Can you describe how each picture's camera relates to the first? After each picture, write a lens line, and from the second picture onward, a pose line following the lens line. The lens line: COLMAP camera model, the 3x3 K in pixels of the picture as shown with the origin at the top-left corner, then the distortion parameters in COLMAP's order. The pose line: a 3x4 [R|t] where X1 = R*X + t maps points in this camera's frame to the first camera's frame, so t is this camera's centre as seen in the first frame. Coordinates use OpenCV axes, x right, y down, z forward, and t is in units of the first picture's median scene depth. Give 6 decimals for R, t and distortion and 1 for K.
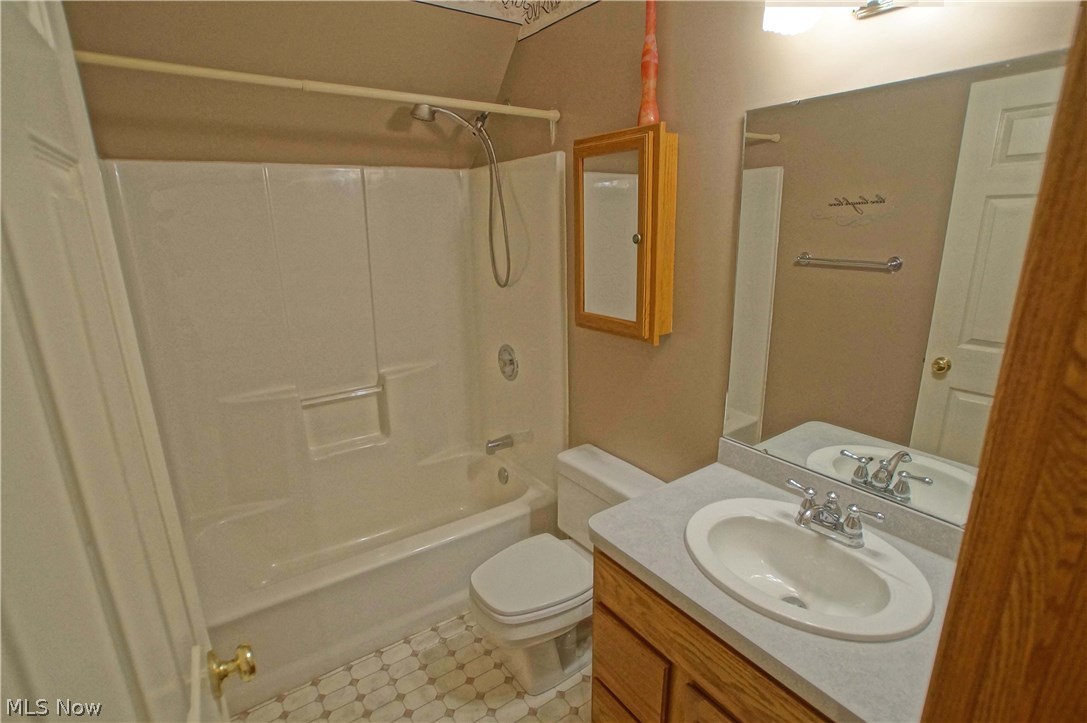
lens RADIAL K [[534.6, 0, 546.9], [0, 534.6, 360.3], [0, 0, 1]] dist [-0.063749, 0.031391]
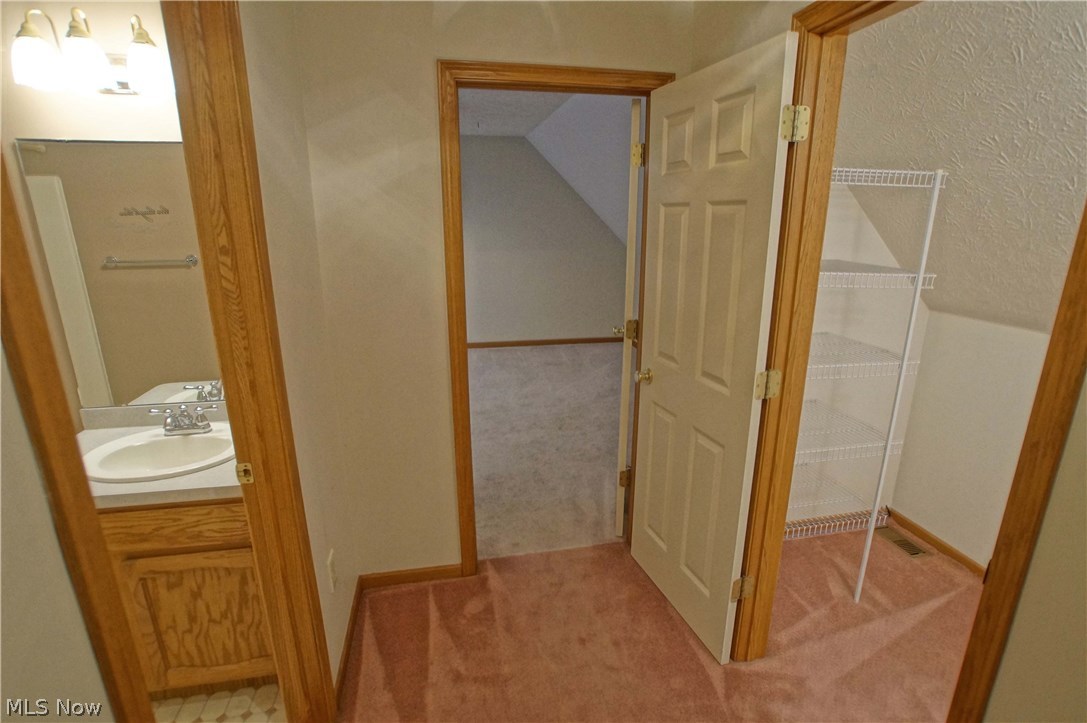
lens RADIAL K [[534.6, 0, 546.9], [0, 534.6, 360.3], [0, 0, 1]] dist [-0.063749, 0.031391]
pose [[0.414531, -0.223915, 0.882058, -0.191721], [0.227102, 0.964044, 0.137999, 0.087047], [-0.881243, 0.143112, 0.450478, -0.375461]]
